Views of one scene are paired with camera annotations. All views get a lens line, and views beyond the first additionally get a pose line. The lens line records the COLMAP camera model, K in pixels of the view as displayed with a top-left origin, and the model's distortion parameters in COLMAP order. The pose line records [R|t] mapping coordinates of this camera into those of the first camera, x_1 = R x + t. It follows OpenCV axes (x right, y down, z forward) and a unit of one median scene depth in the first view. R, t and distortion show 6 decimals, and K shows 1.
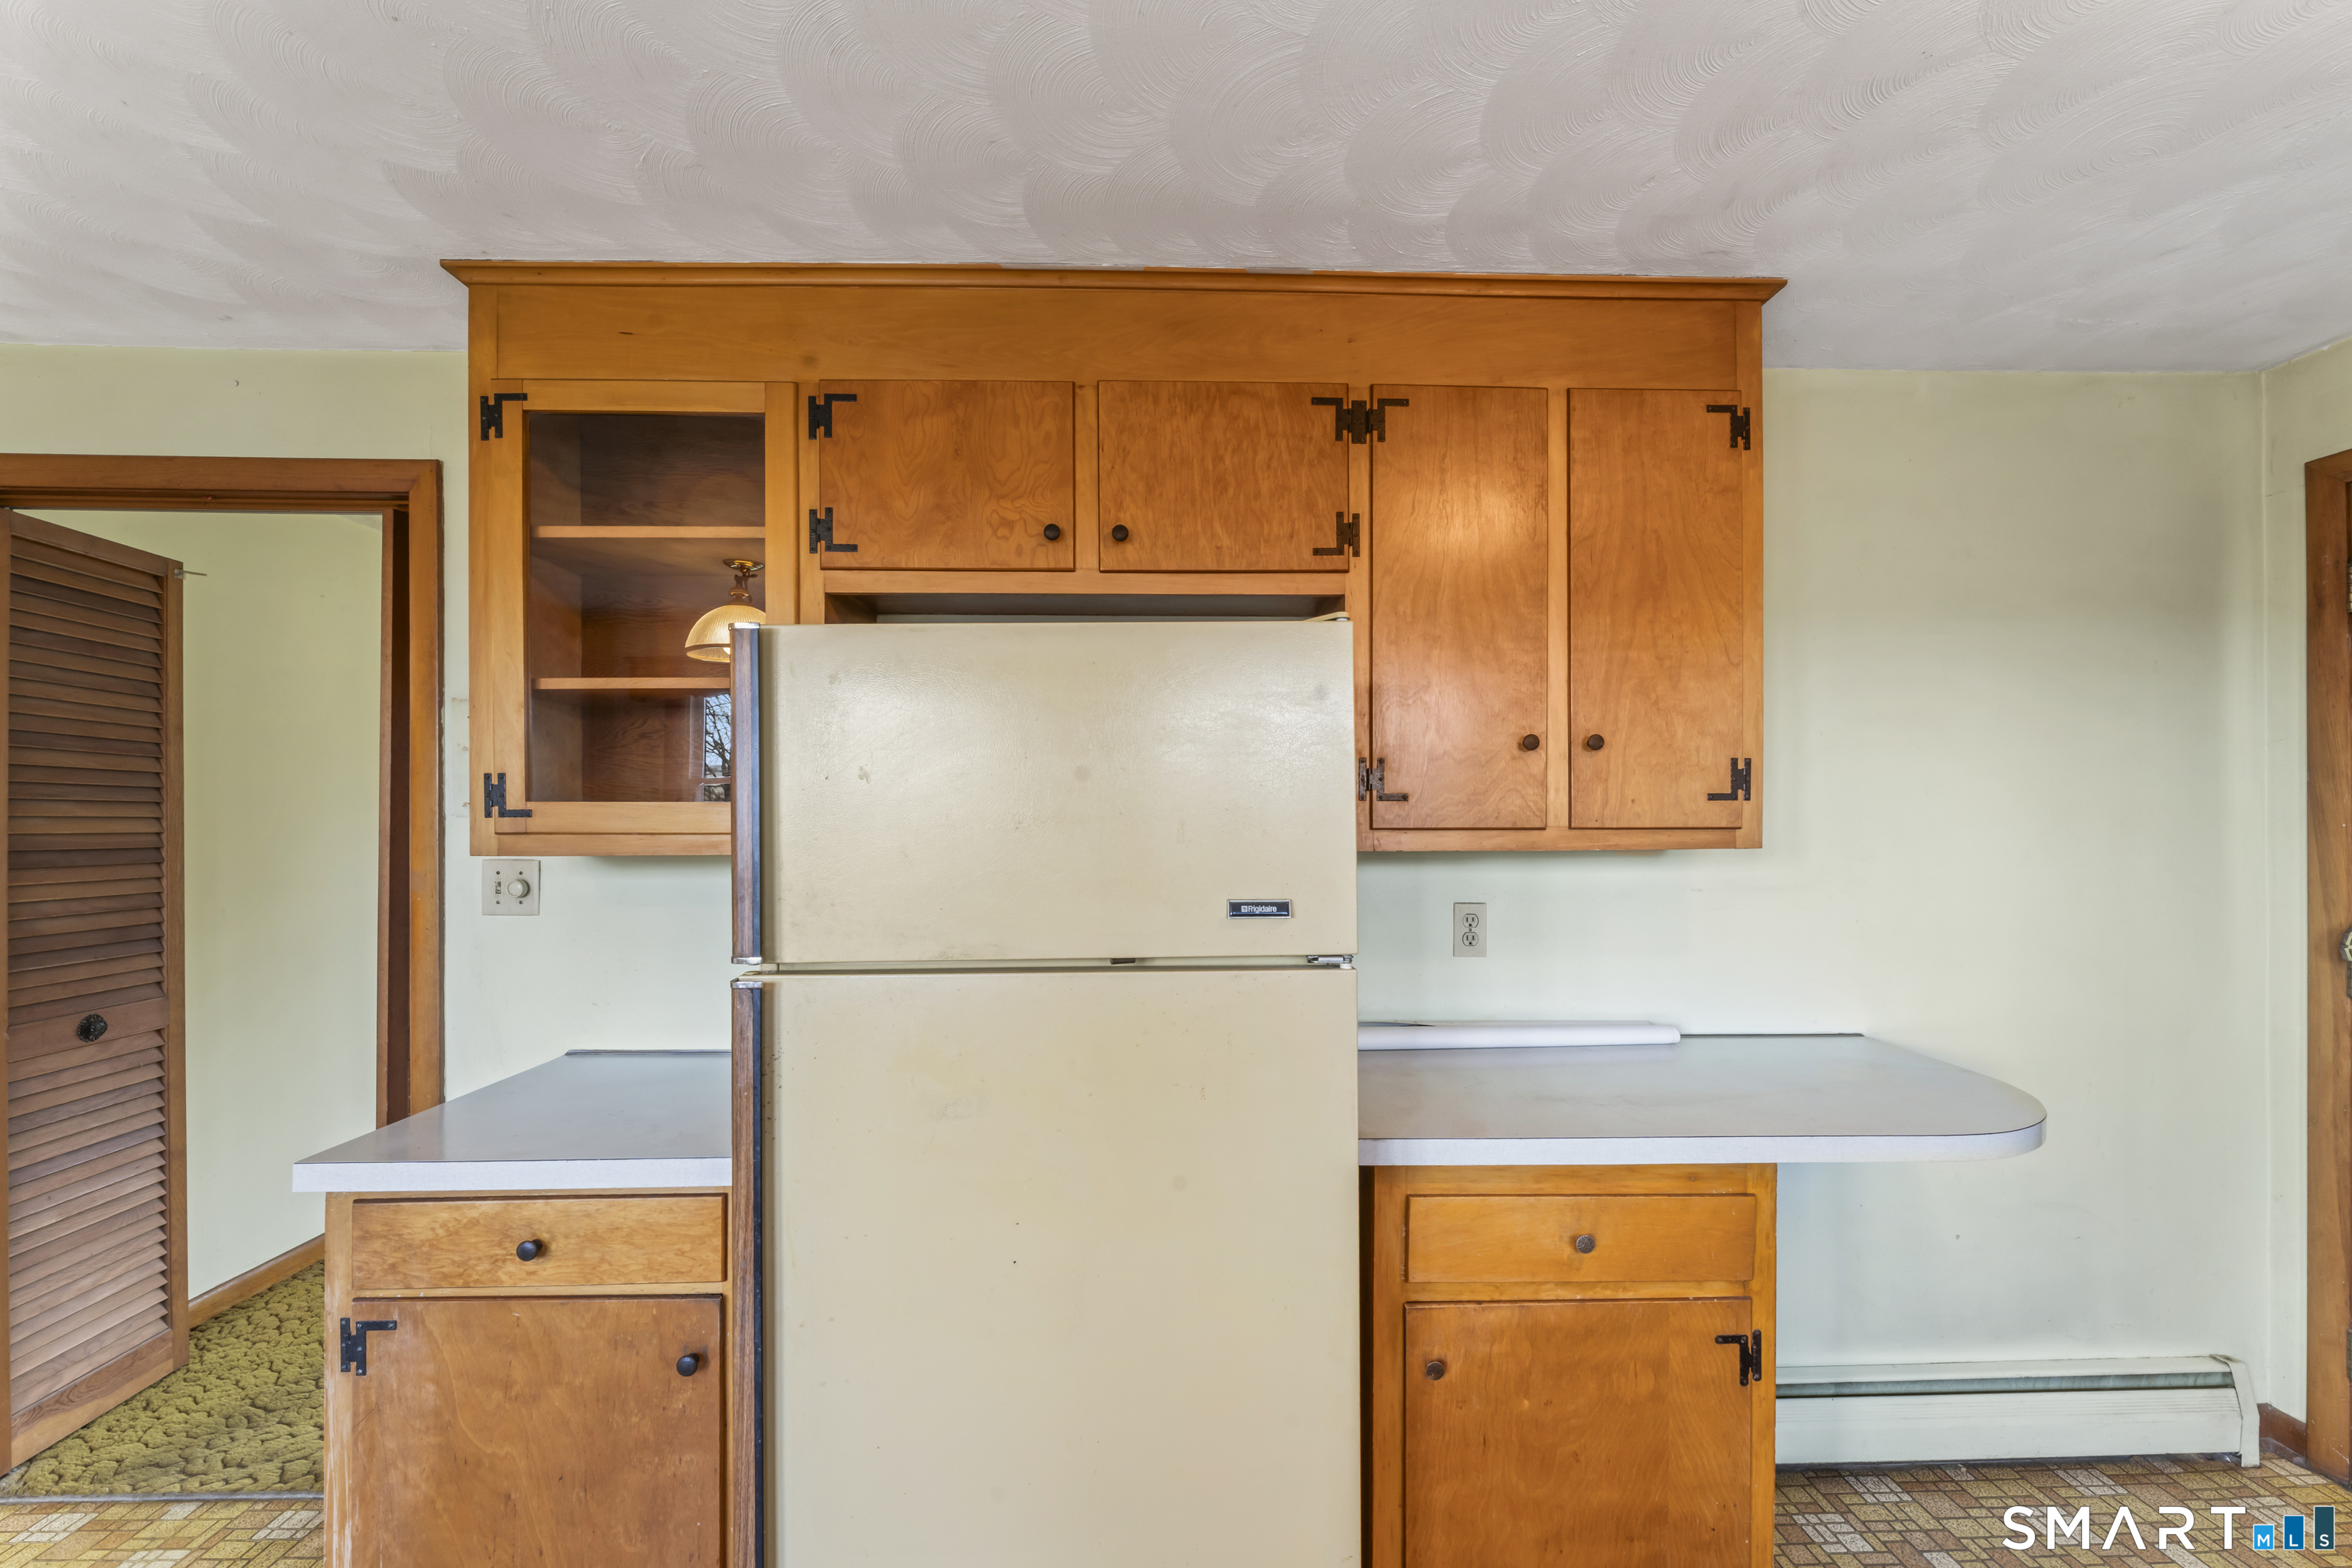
lens RADIAL K [[948.0, 0, 1174.1], [0, 948.0, 813.8], [0, 0, 1]] dist [-0.000551, 0.000083]
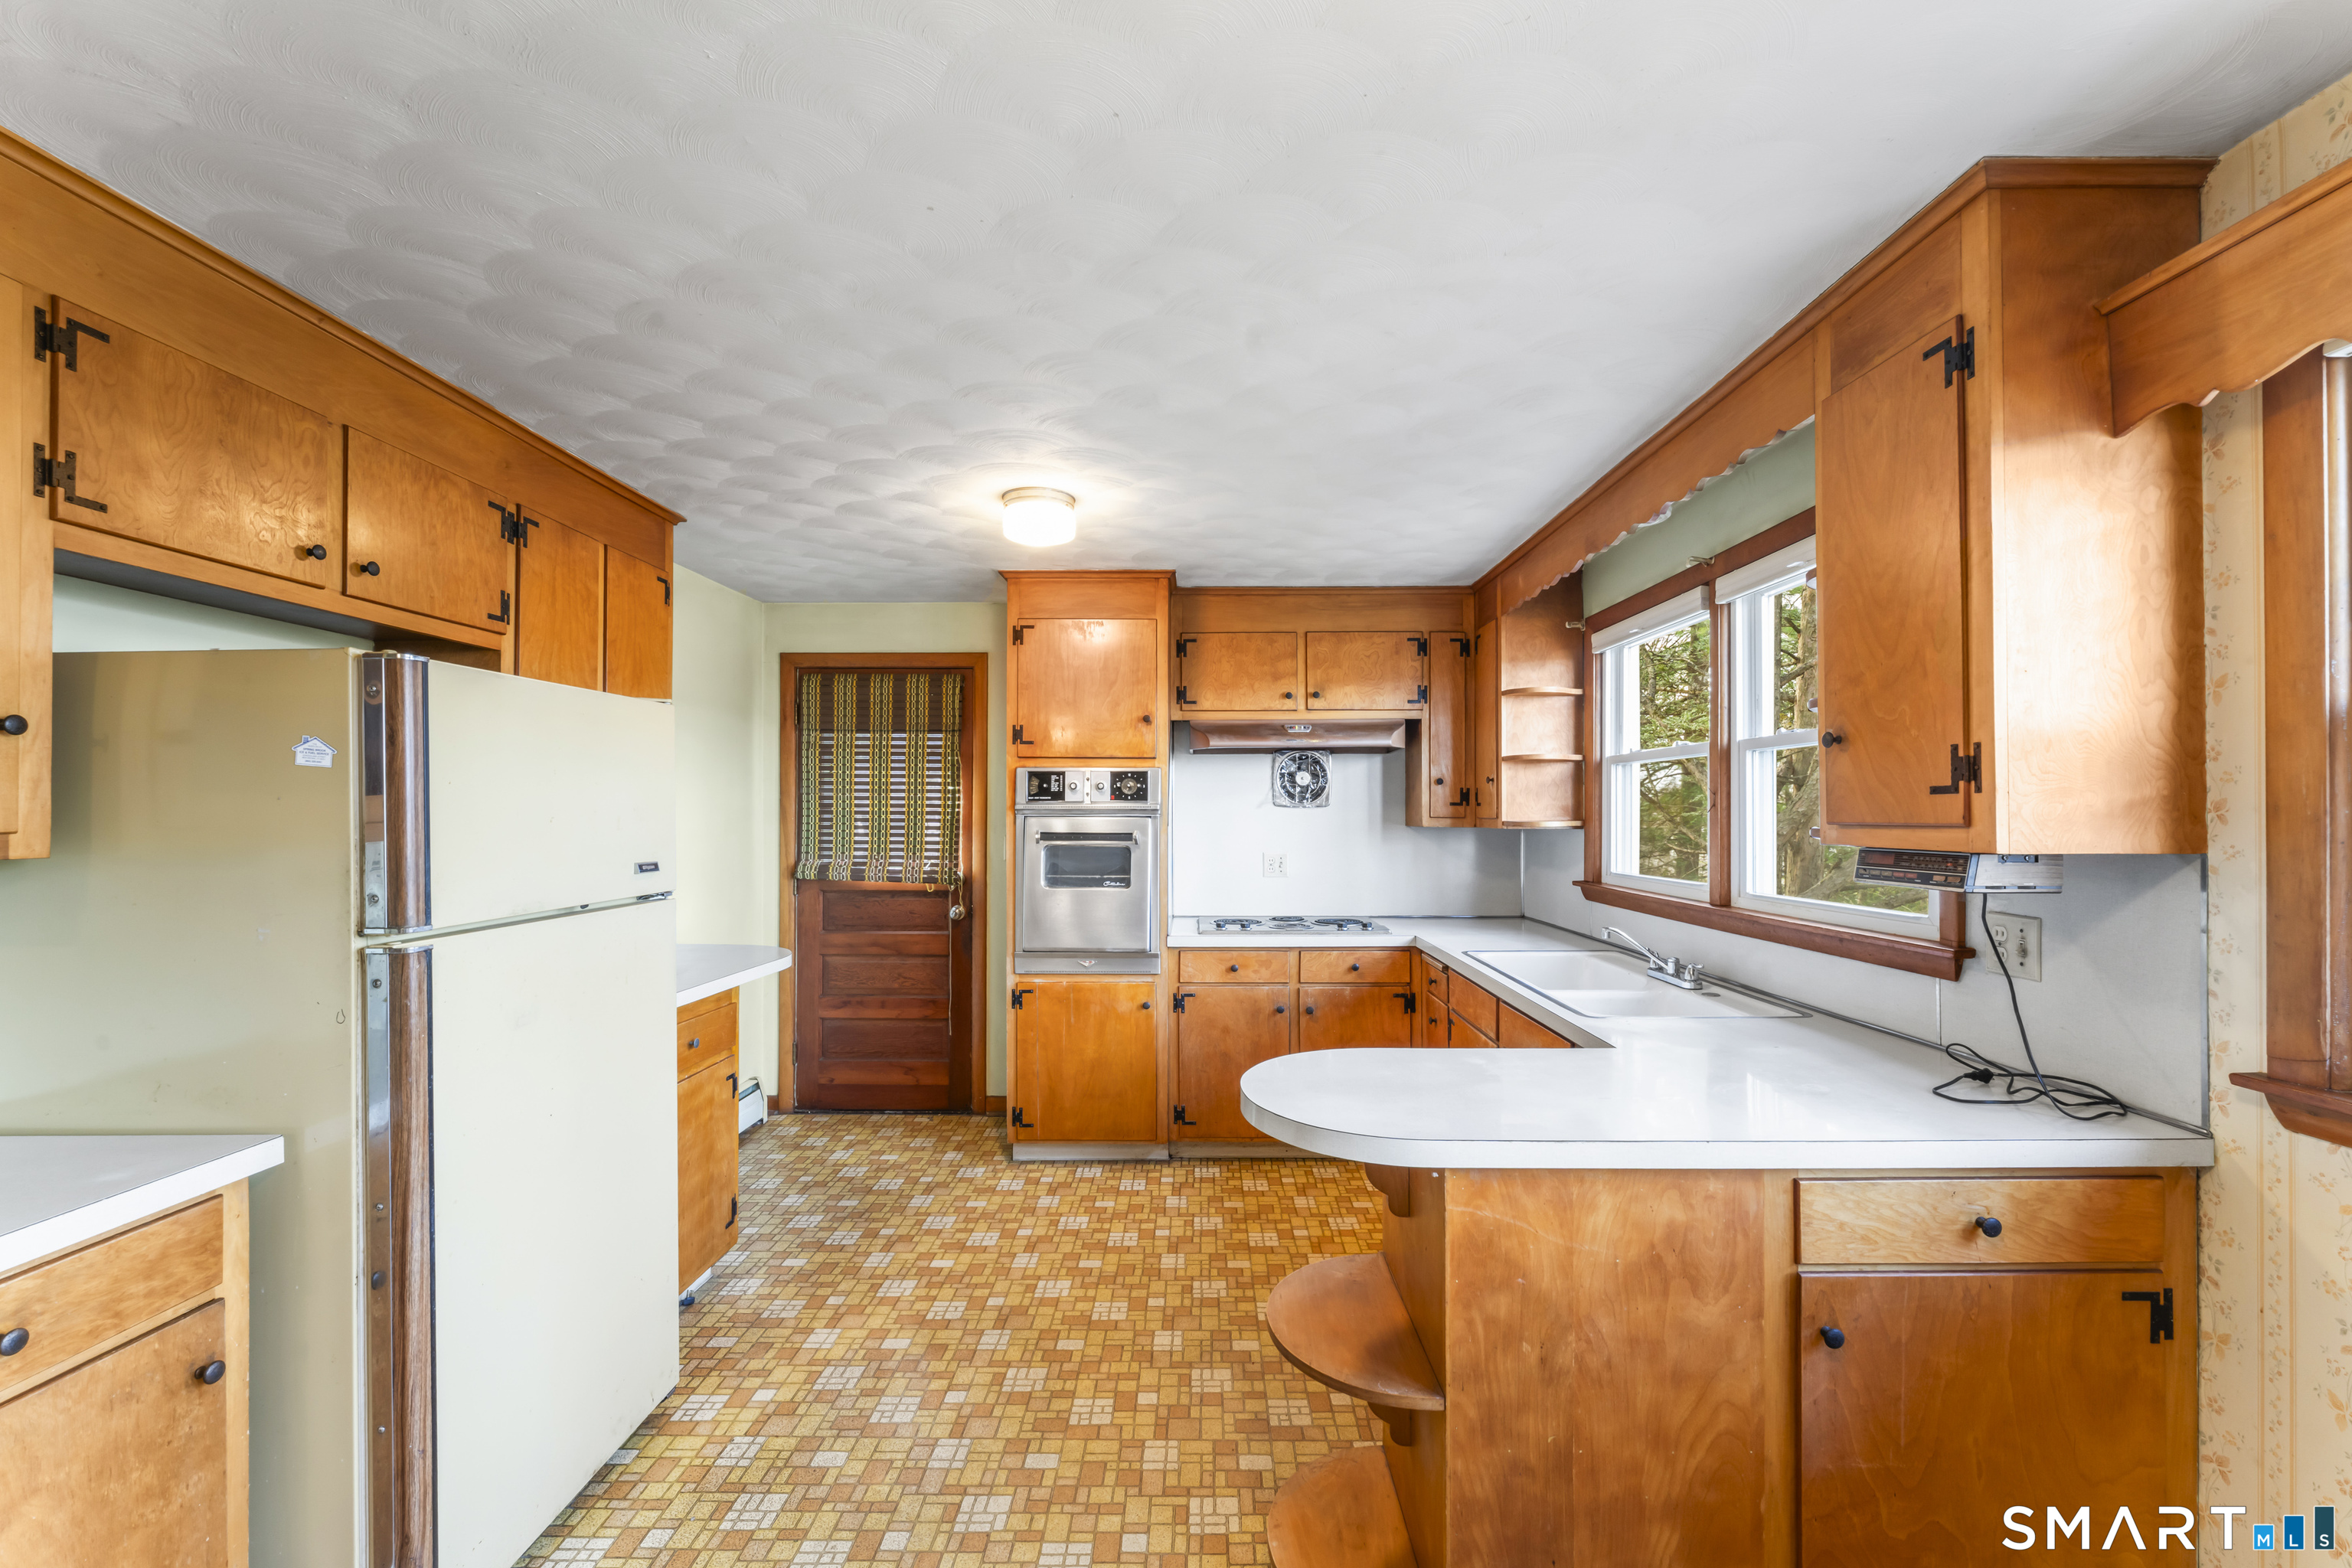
lens RADIAL K [[963.6, 0, 1185.7], [0, 963.6, 802.8], [0, 0, 1]] dist [-0.000818, -0.000560]
pose [[0.044259, 0.013593, 0.998928, -1.178418], [0.000285, 0.999907, -0.013619, 0.005057], [-0.999020, 0.000887, 0.044251, -0.040026]]
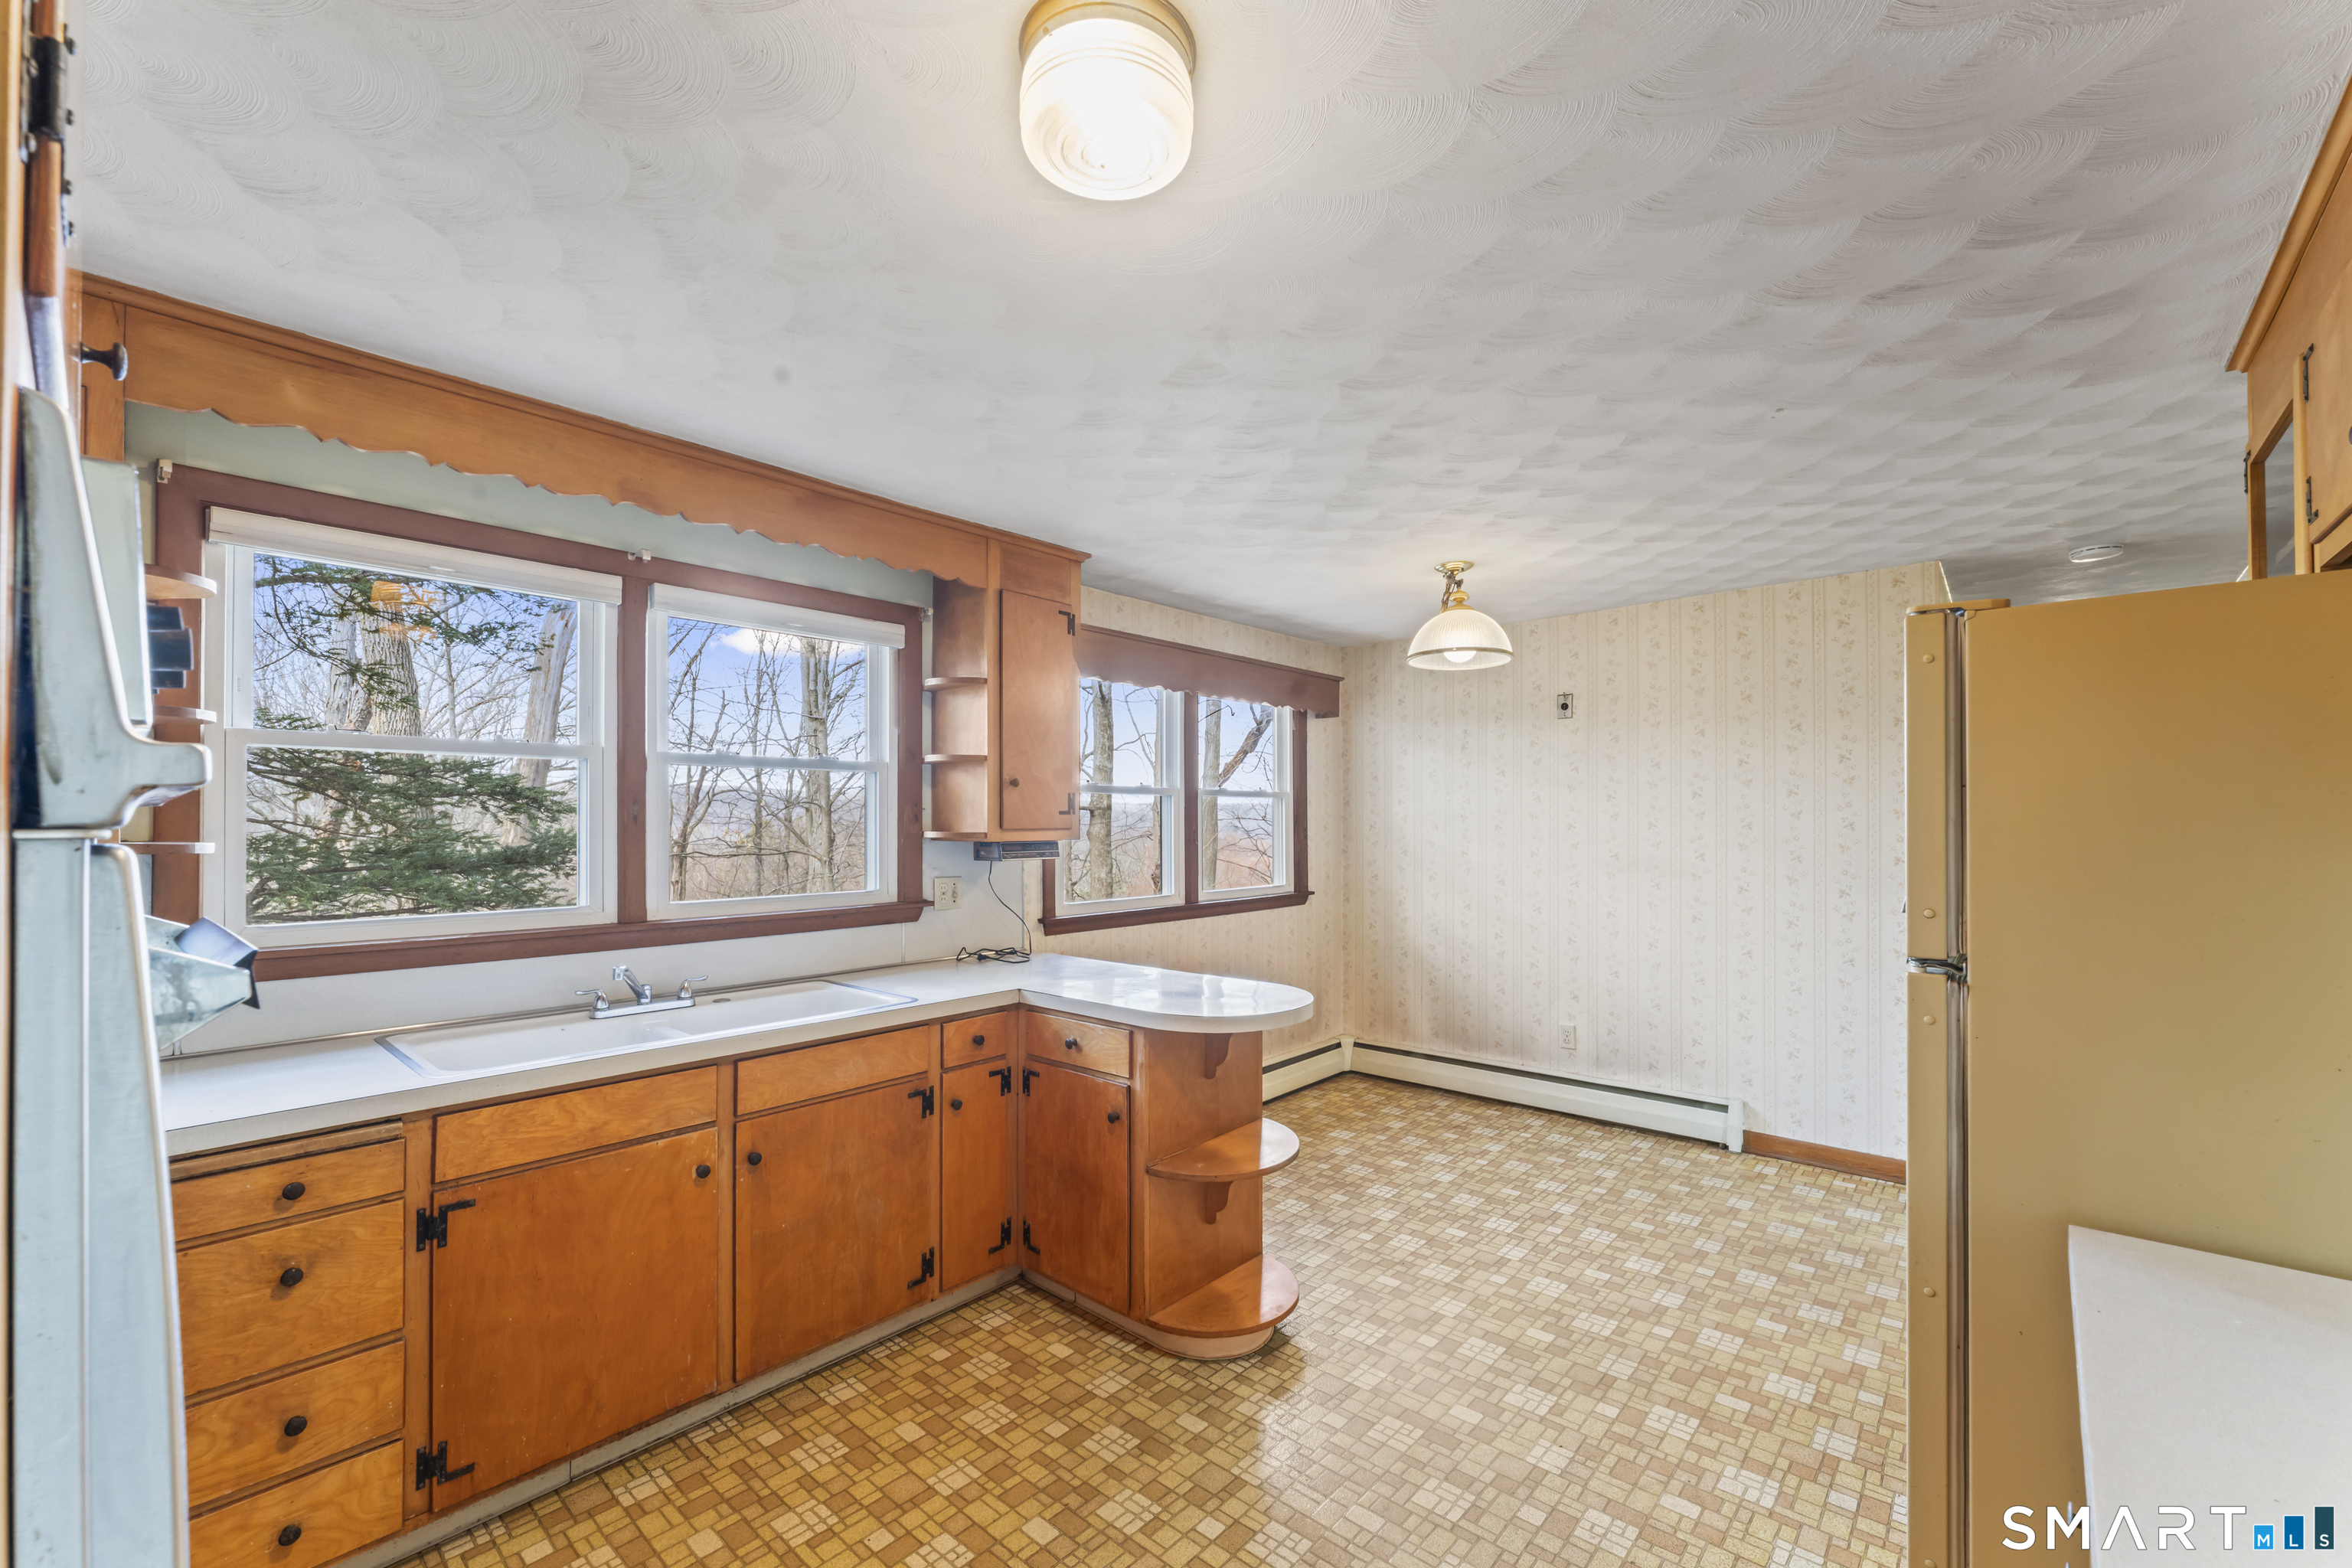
lens RADIAL K [[963.6, 0, 1185.7], [0, 963.6, 802.8], [0, 0, 1]] dist [-0.000818, -0.000560]
pose [[-0.680251, -0.009194, -0.732922, 1.049871], [0.008320, 0.999760, -0.020263, 0.003527], [0.732932, -0.019882, -0.680011, 0.838432]]
